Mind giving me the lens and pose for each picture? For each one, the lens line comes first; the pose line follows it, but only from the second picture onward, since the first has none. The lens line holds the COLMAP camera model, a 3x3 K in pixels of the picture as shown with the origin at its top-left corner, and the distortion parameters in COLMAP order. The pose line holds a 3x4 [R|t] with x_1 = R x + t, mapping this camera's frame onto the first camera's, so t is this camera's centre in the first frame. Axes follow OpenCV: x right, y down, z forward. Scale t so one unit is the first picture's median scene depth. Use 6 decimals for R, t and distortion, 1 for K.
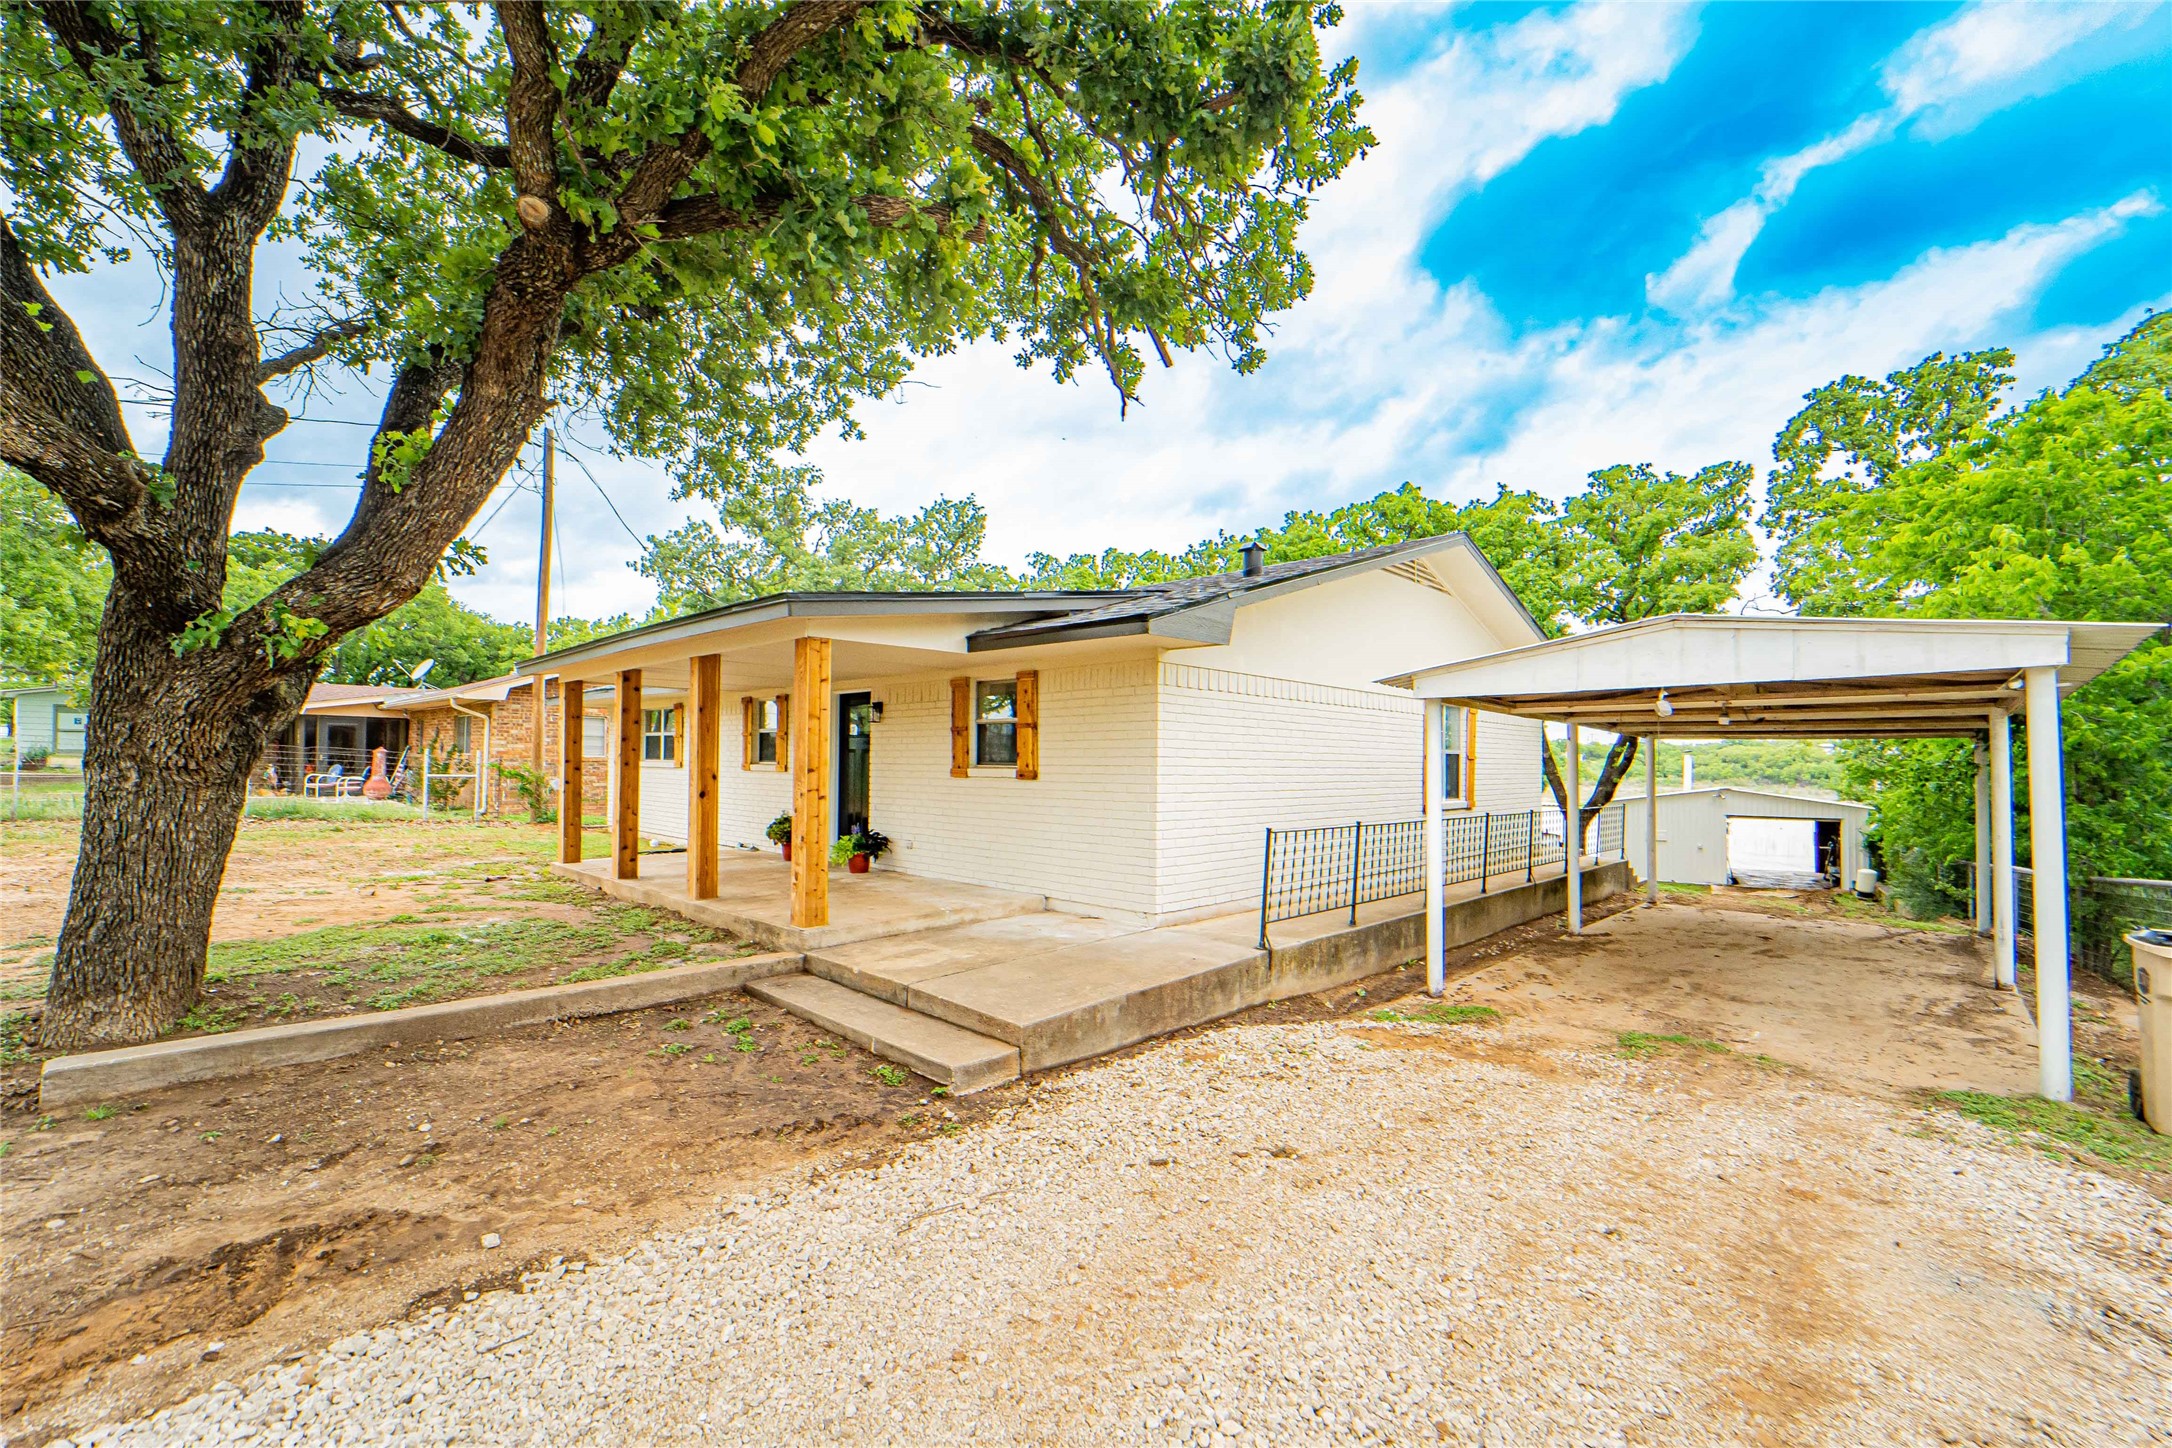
lens RADIAL K [[940.8, 0, 1076.0], [0, 940.8, 743.0], [0, 0, 1]] dist [-0.002623, -0.000427]
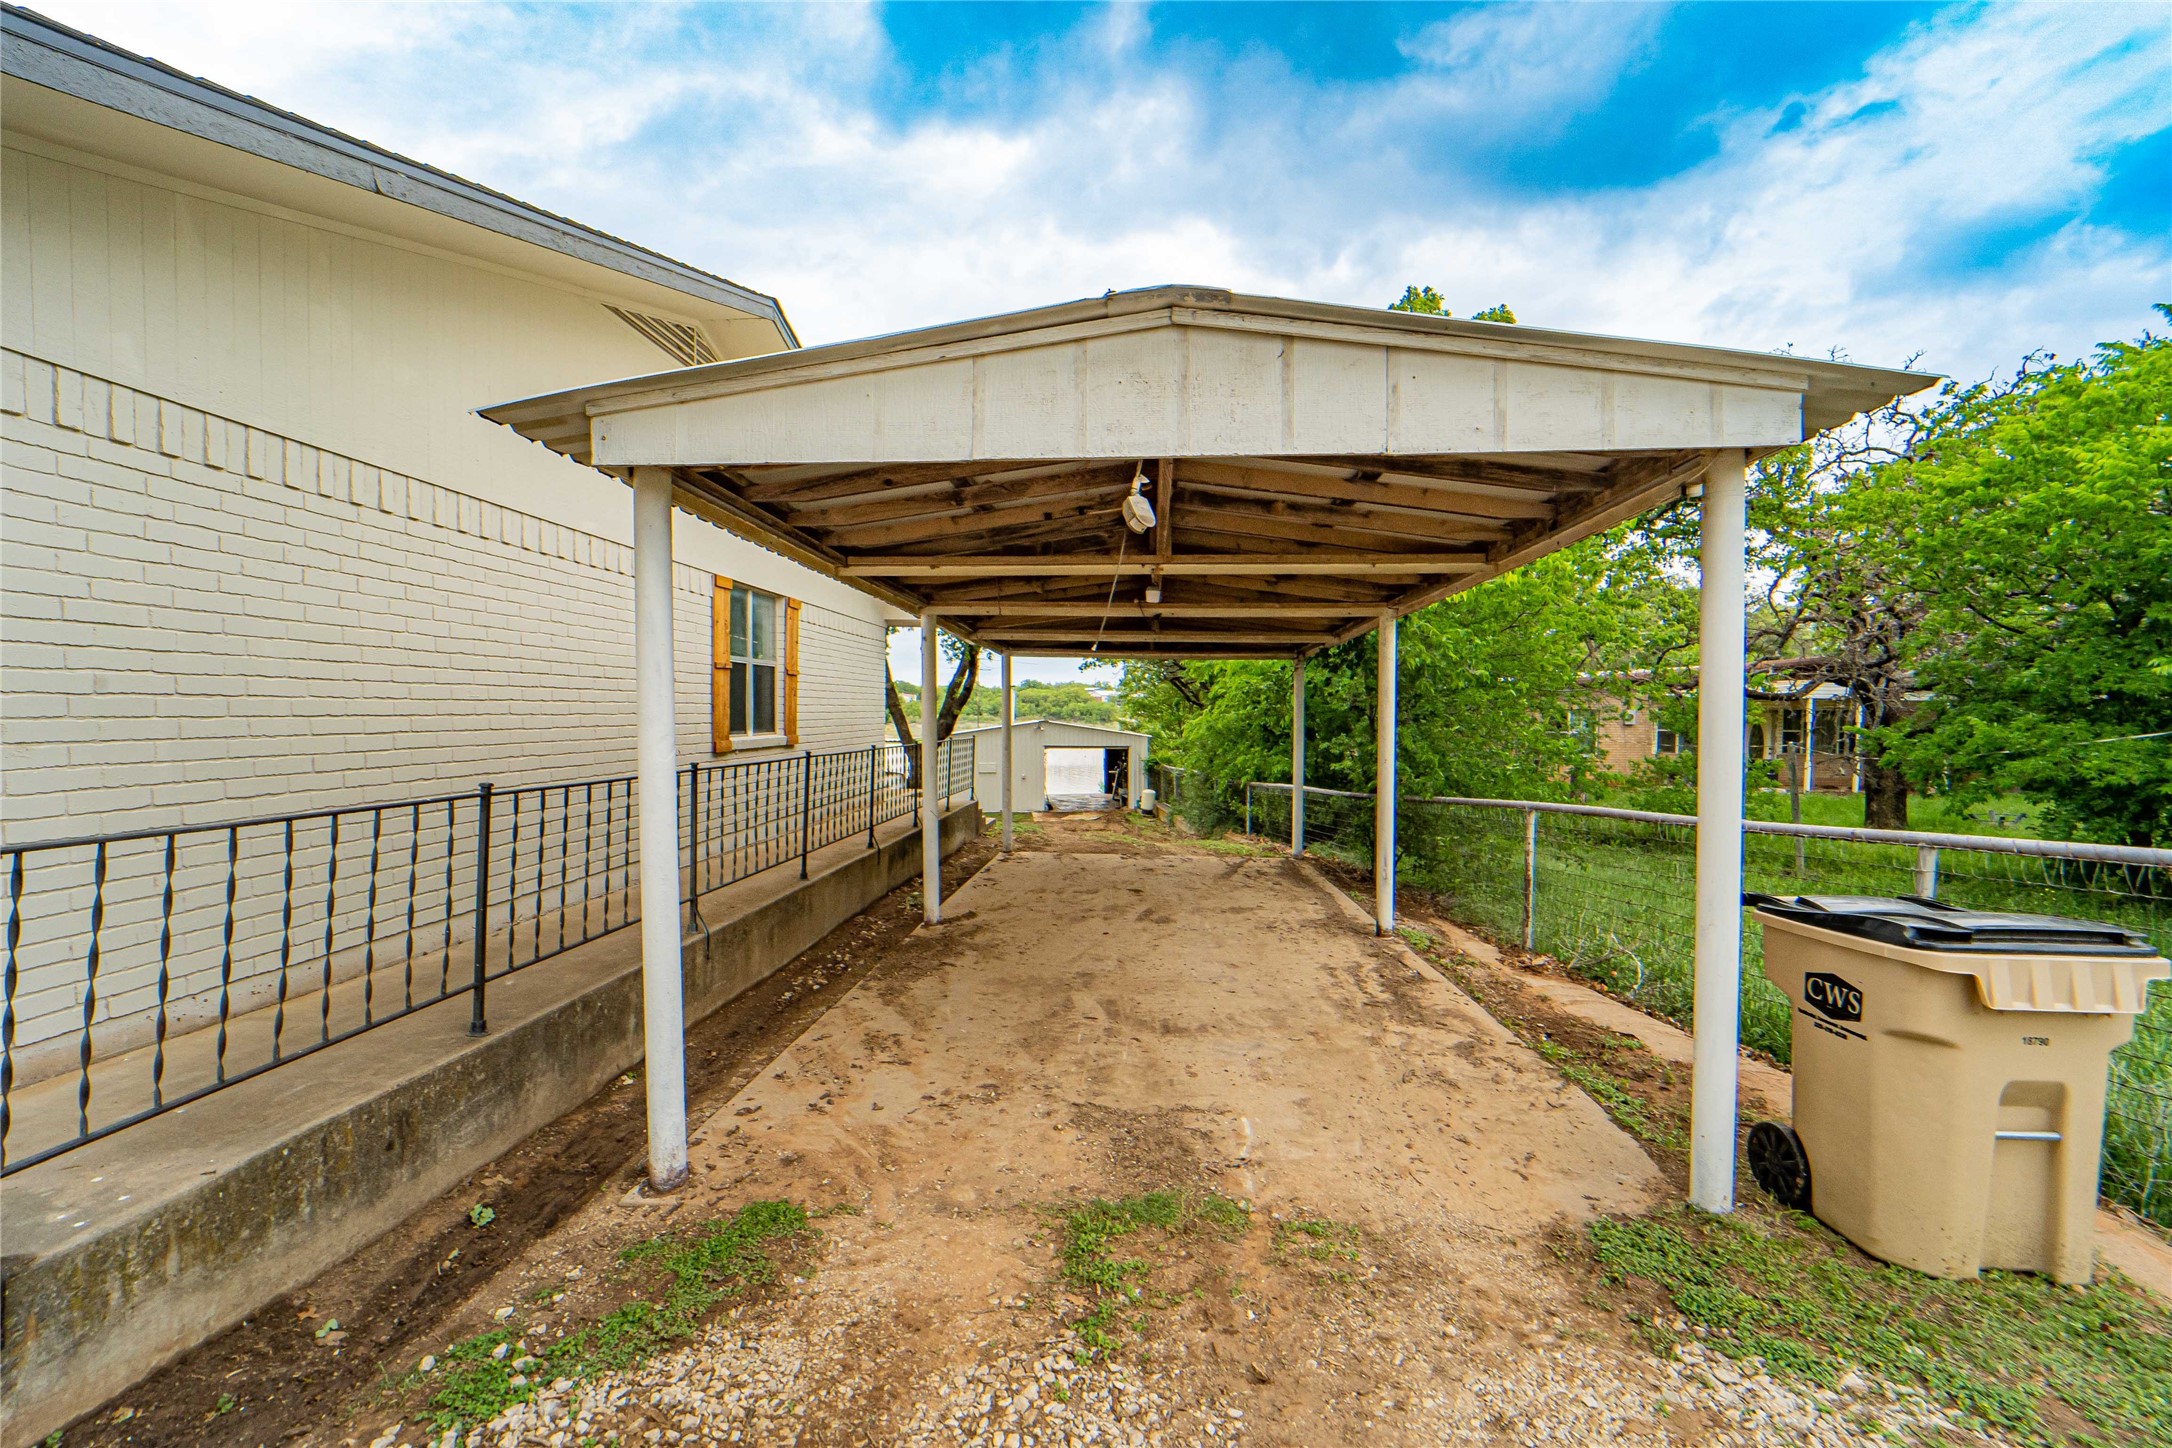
lens RADIAL K [[869.5, 0, 1079.6], [0, 869.5, 718.6], [0, 0, 1]] dist [-0.002198, -0.000082]
pose [[0.774758, -0.012502, 0.632135, 0.209720], [-0.008127, 0.999525, 0.029728, 0.033275], [-0.632206, -0.028170, 0.774288, 0.435268]]
